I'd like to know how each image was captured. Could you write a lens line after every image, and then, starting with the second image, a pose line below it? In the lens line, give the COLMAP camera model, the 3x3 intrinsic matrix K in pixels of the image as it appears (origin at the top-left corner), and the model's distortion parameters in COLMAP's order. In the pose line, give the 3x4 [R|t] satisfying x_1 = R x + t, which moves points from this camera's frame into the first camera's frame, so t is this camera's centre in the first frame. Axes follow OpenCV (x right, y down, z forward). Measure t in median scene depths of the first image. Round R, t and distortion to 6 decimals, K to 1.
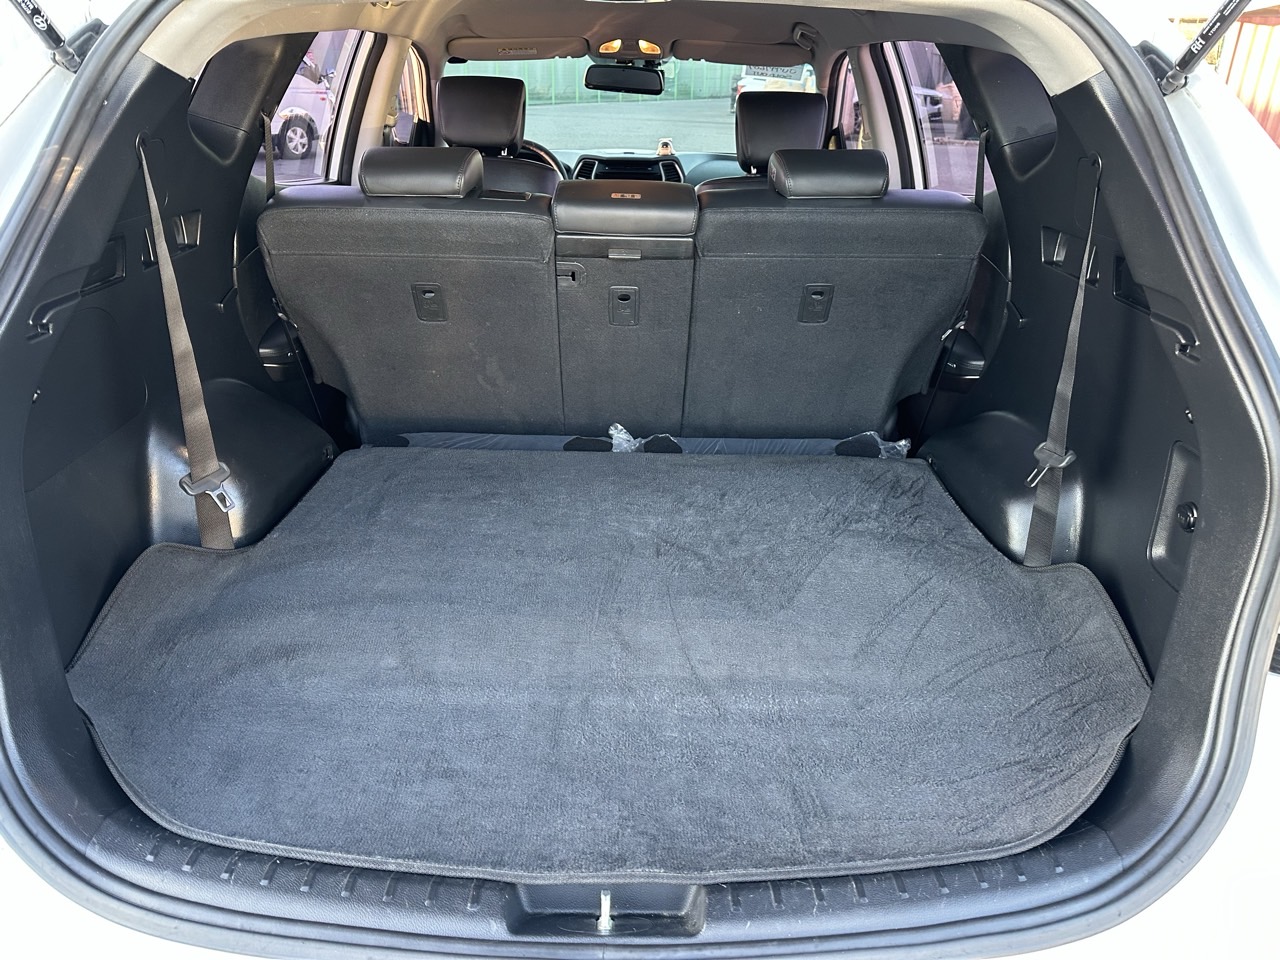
lens RADIAL K [[912.5, 0, 640.0], [0, 912.5, 480.0], [0, 0, 1]] dist [0.109419, -0.130170]
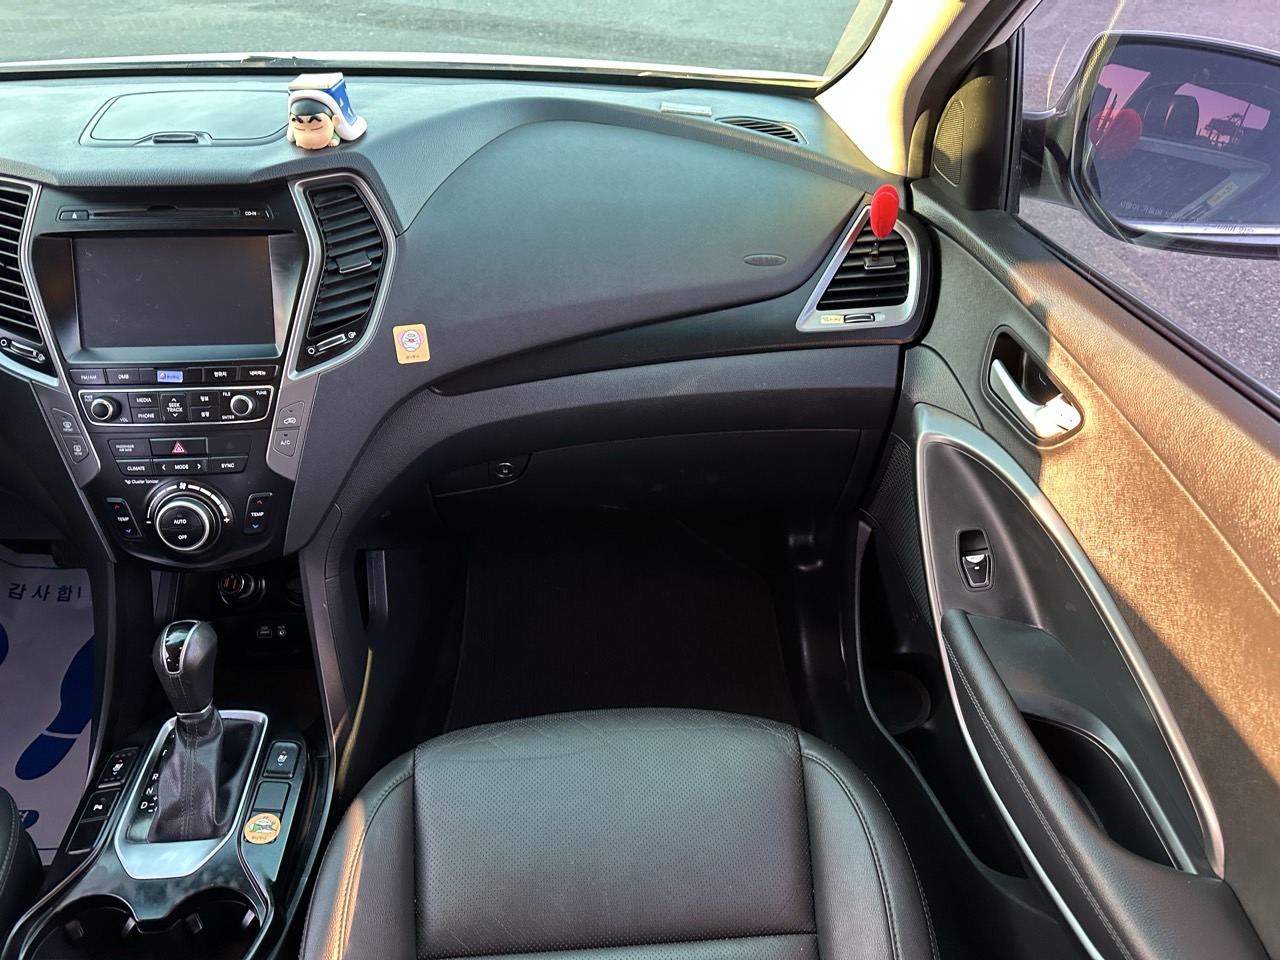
lens RADIAL K [[888.5, 0, 631.8], [0, 888.5, 478.6], [0, 0, 1]] dist [0.087285, -0.124712]
pose [[0.997916, -0.041462, 0.049434, 0.098465], [0.029061, 0.972907, 0.229361, -0.318648], [-0.057604, -0.227447, 0.972085, 0.734558]]
